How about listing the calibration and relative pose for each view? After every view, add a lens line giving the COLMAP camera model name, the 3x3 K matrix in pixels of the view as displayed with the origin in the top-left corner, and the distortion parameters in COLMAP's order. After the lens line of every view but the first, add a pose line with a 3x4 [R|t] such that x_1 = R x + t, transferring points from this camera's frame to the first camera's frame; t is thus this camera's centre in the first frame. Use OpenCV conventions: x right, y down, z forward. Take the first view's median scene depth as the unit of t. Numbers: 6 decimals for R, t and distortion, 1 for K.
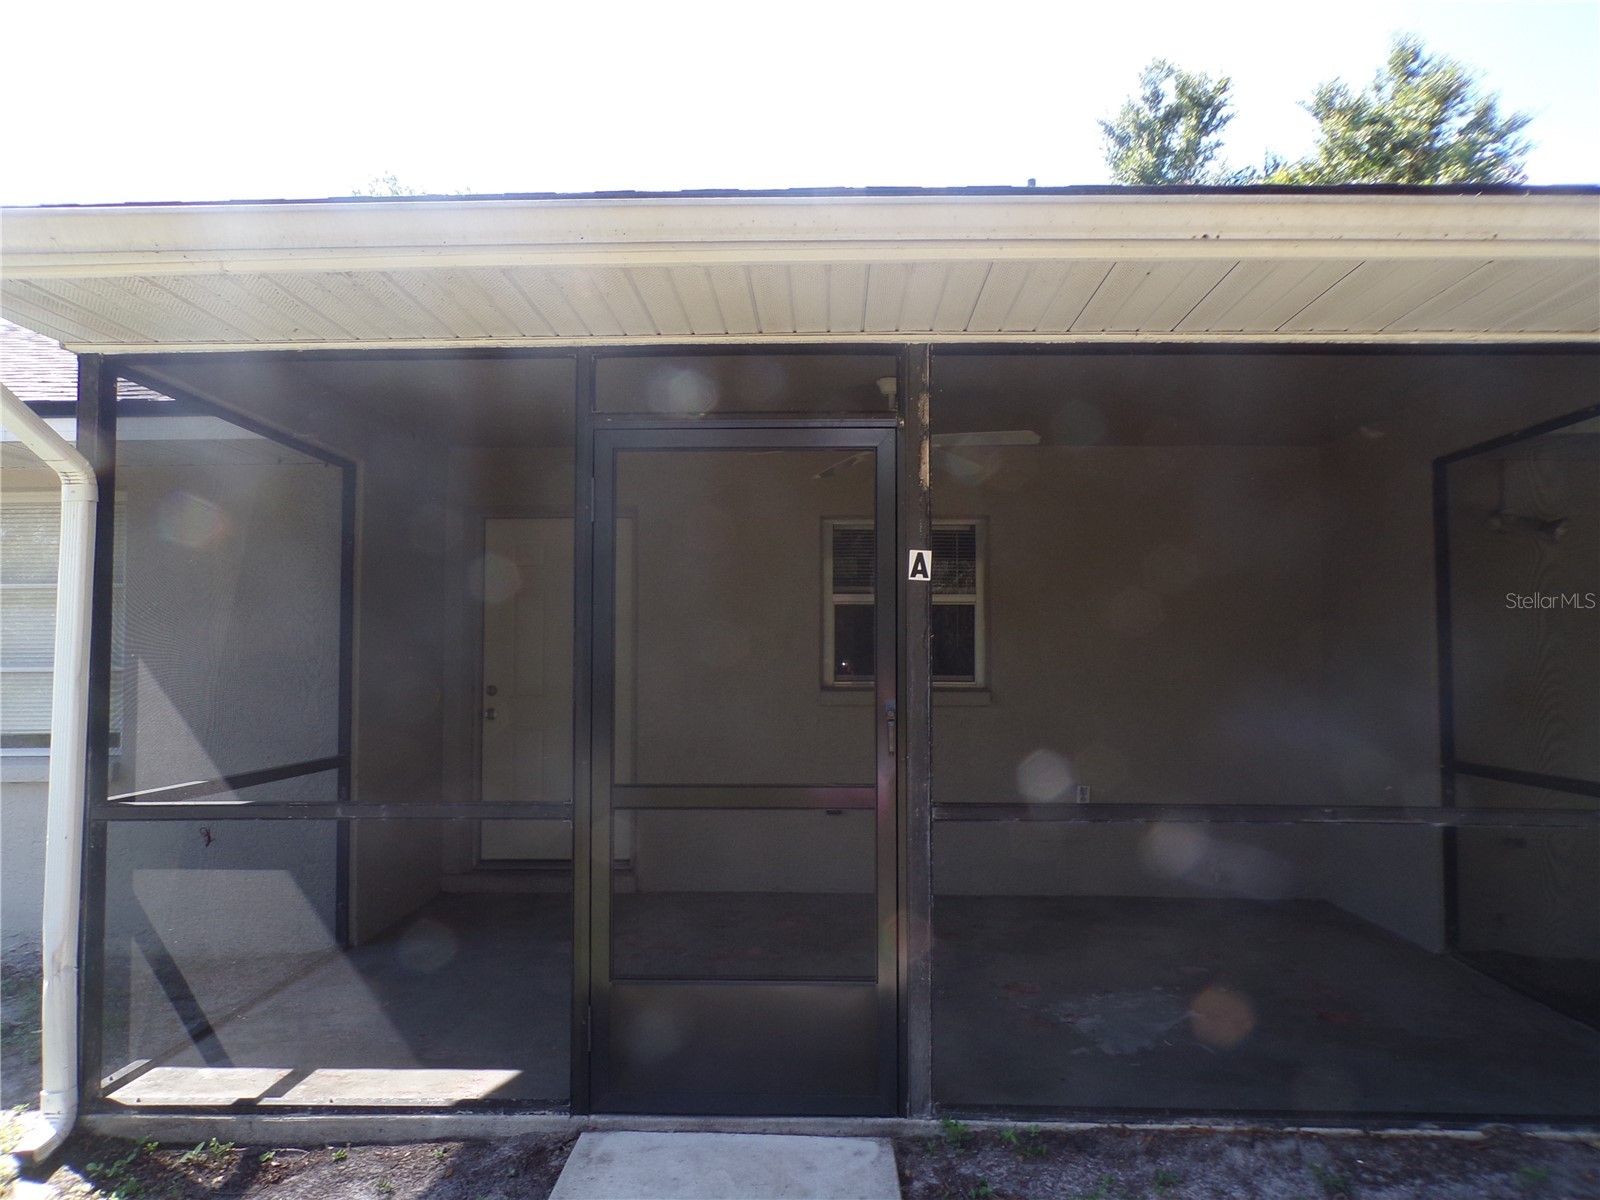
lens RADIAL K [[1099.8, 0, 795.6], [0, 1099.8, 606.2], [0, 0, 1]] dist [0.009925, 0.000549]
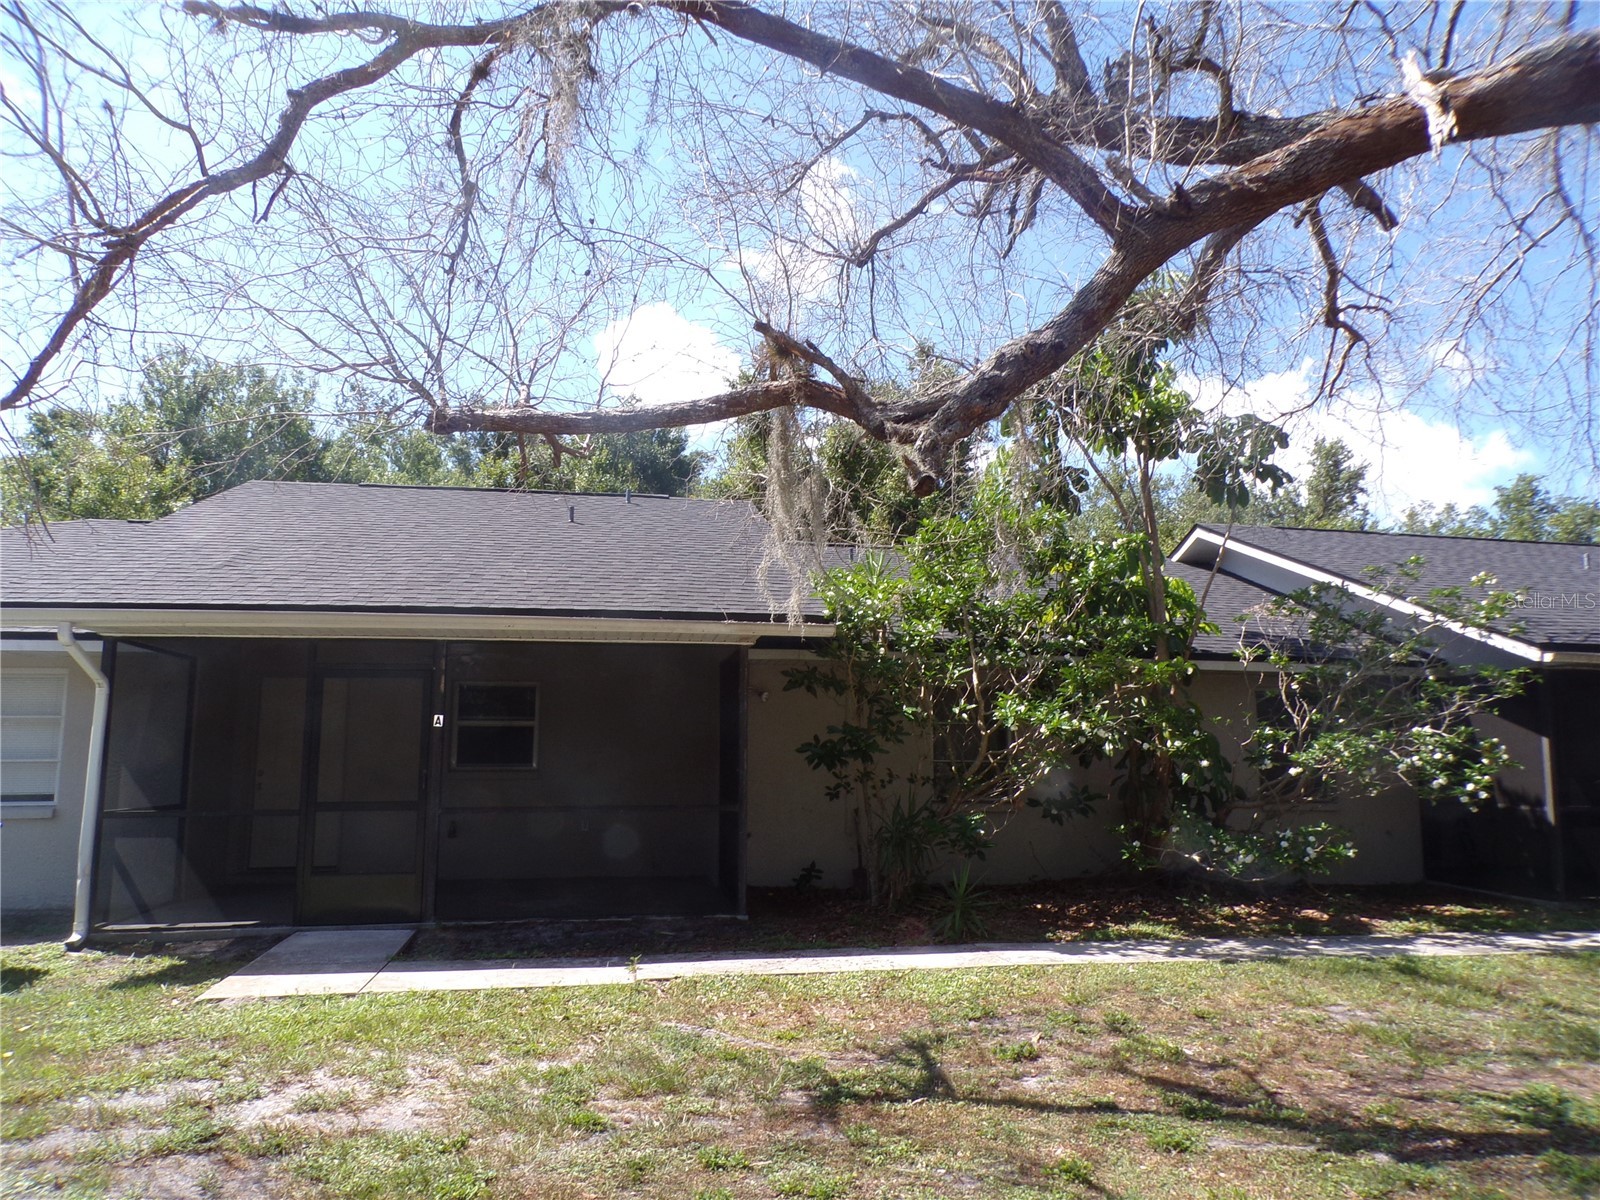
lens RADIAL K [[1099.8, 0, 800.9], [0, 1099.8, 594.8], [0, 0, 1]] dist [0.009925, 0.000549]
pose [[0.975522, 0.028174, 0.218090, 0.277775], [-0.006605, 0.995065, -0.099001, -0.059990], [-0.219803, 0.095137, 0.970894, -1.370621]]
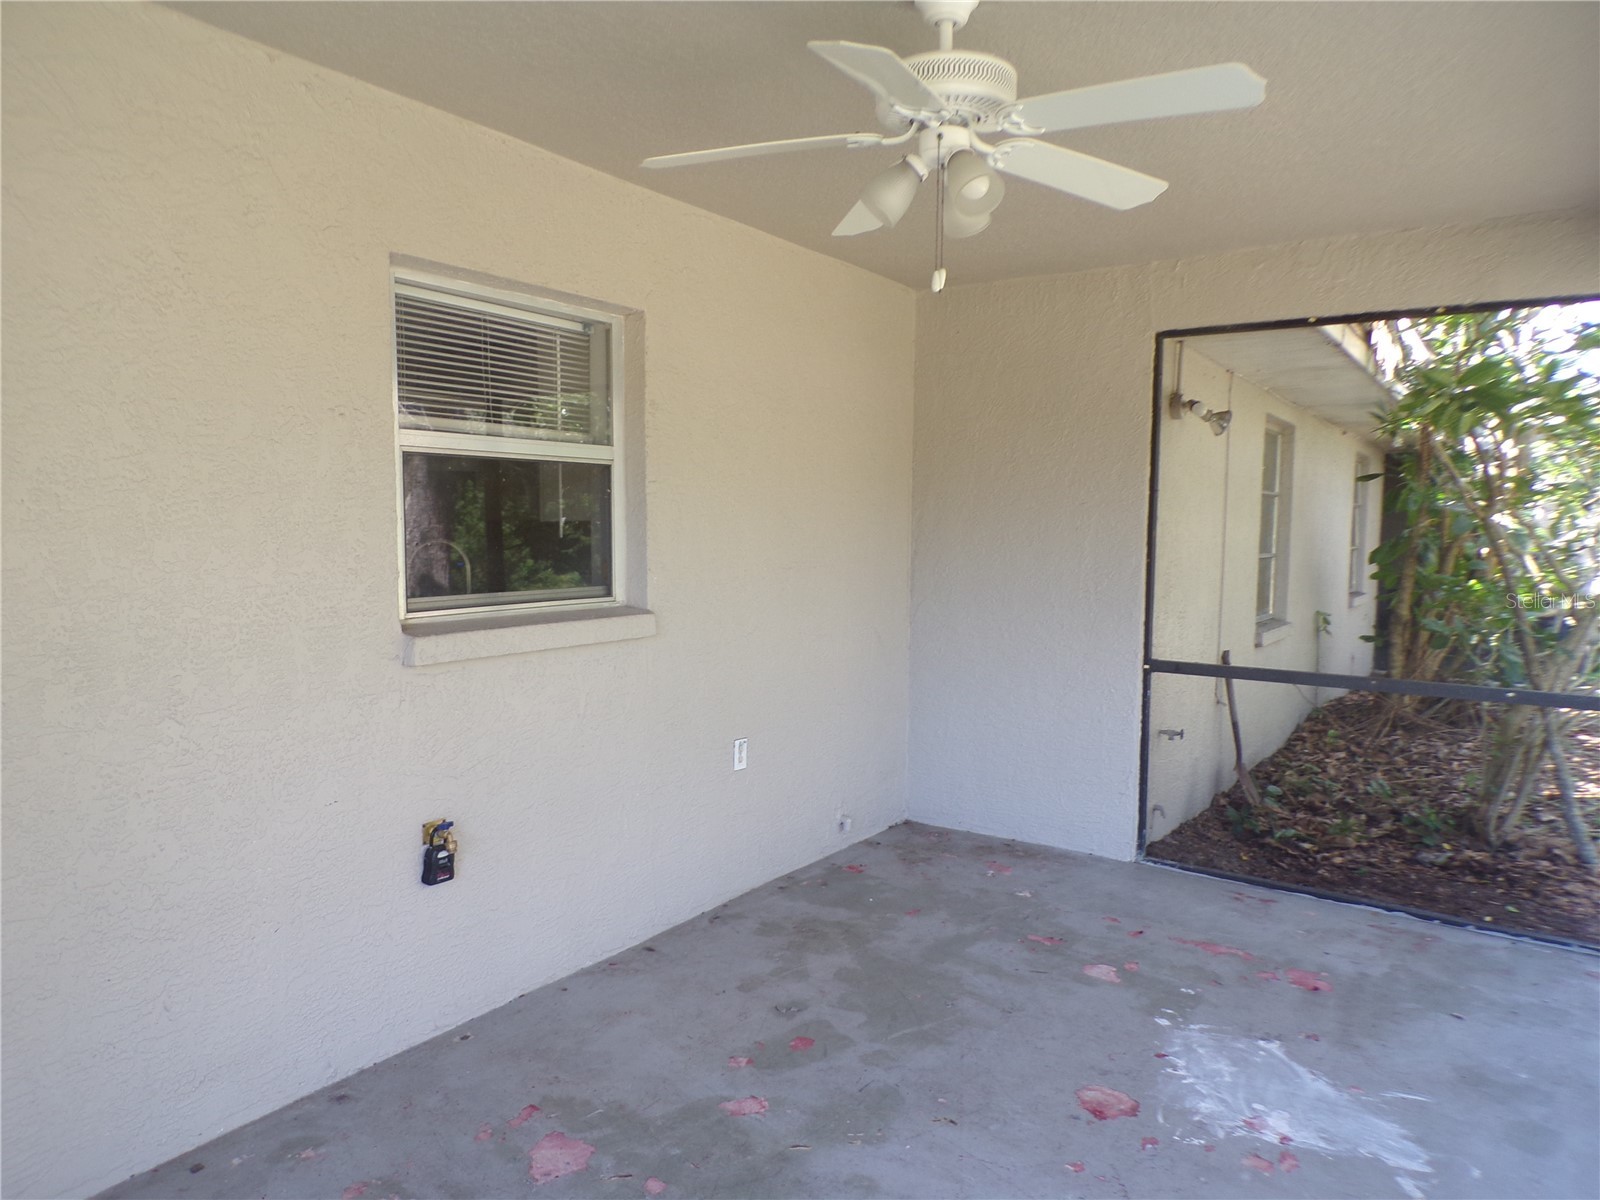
lens RADIAL K [[1099.8, 0, 812.1], [0, 1099.8, 609.4], [0, 0, 1]] dist [0.009925, 0.000549]
pose [[0.524316, -0.070476, 0.848602, -0.407641], [-0.055284, 0.991649, 0.116514, 0.001165], [-0.849727, -0.108005, 0.516042, 0.866825]]
